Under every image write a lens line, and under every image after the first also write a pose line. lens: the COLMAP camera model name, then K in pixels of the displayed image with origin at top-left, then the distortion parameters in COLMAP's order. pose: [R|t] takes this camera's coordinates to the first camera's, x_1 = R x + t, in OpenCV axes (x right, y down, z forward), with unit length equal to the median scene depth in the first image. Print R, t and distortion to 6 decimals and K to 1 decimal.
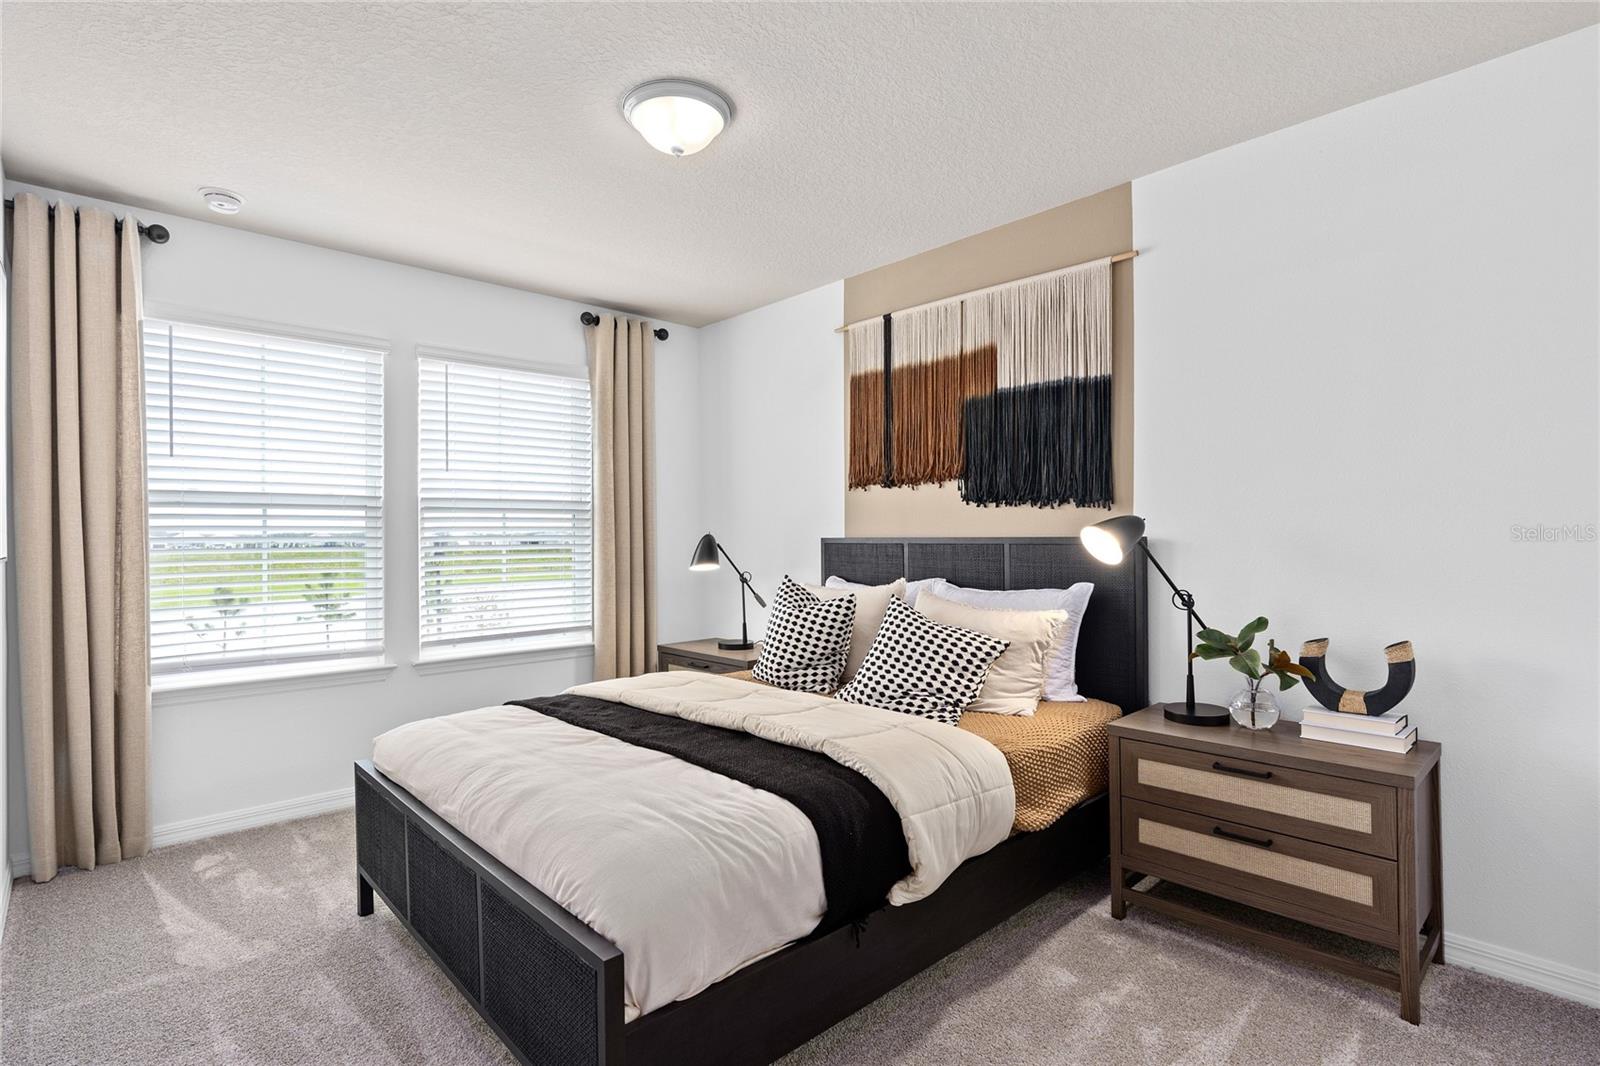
lens RADIAL K [[782.8, 0, 791.2], [0, 782.8, 539.8], [0, 0, 1]] dist [-0.002754, 0.002436]
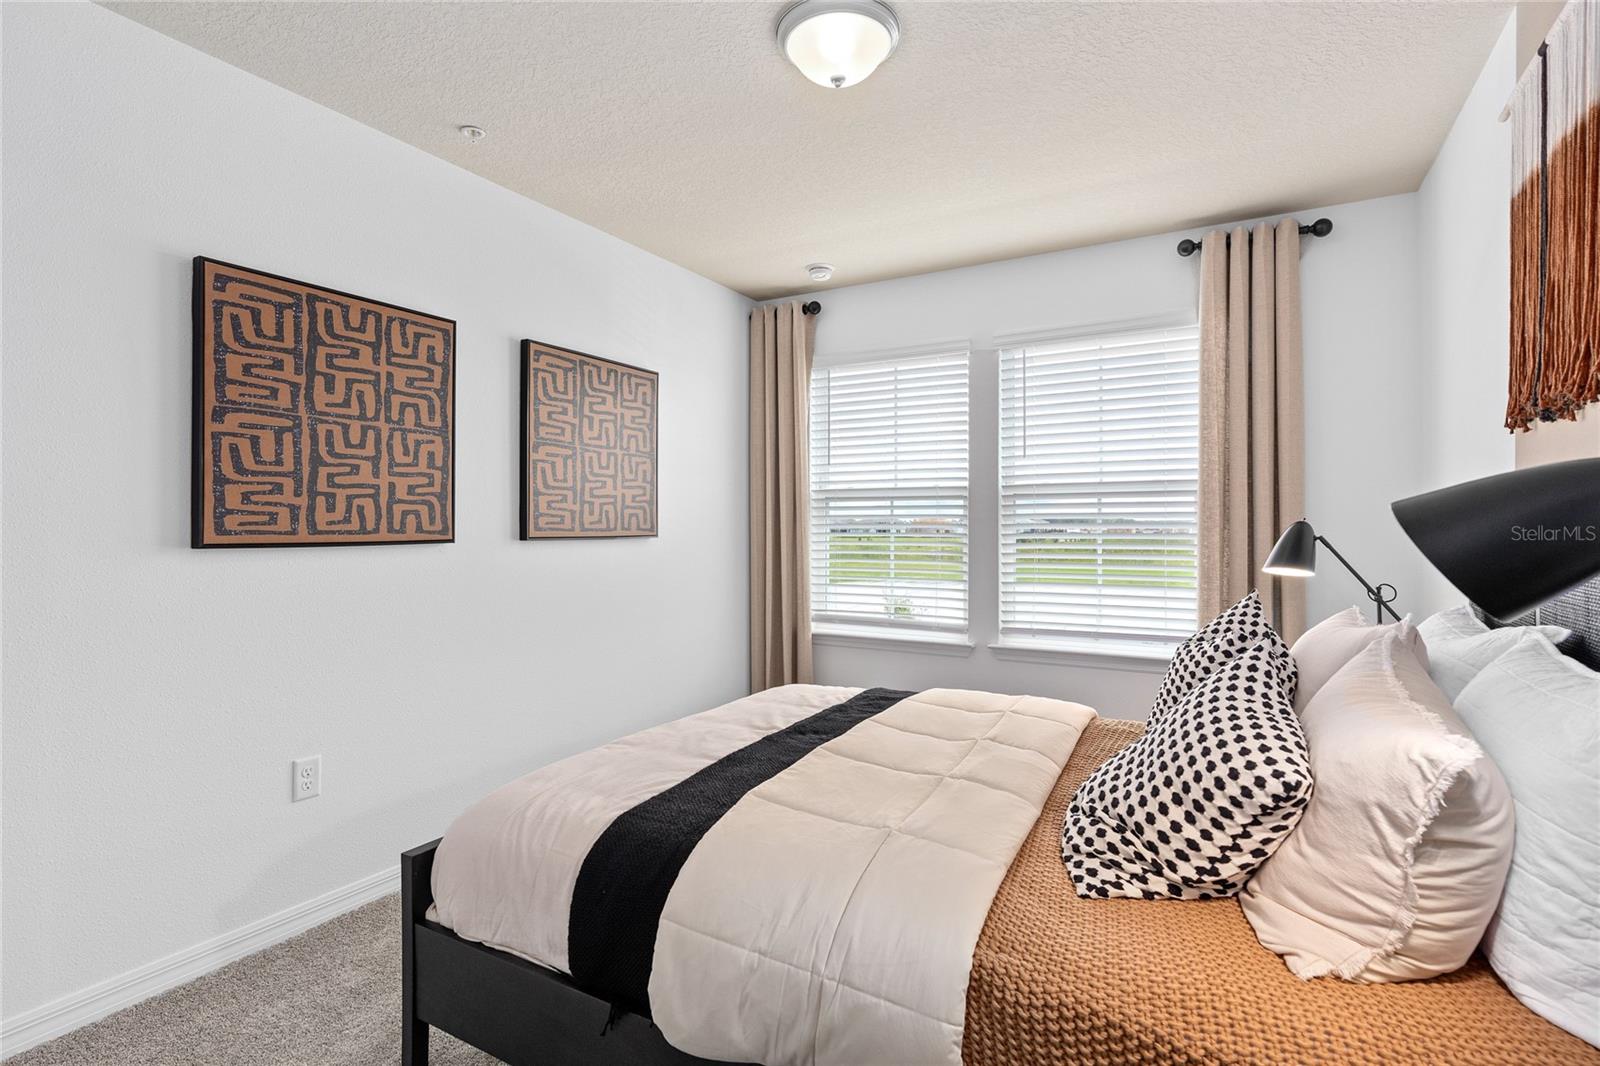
lens RADIAL K [[782.8, 0, 795.9], [0, 782.8, 532.7], [0, 0, 1]] dist [-0.002754, 0.002436]
pose [[0.306176, 0.015061, -0.951856, 0.483587], [-0.006066, 0.999885, 0.013870, -0.006037], [0.951956, 0.001527, 0.306232, 0.499812]]
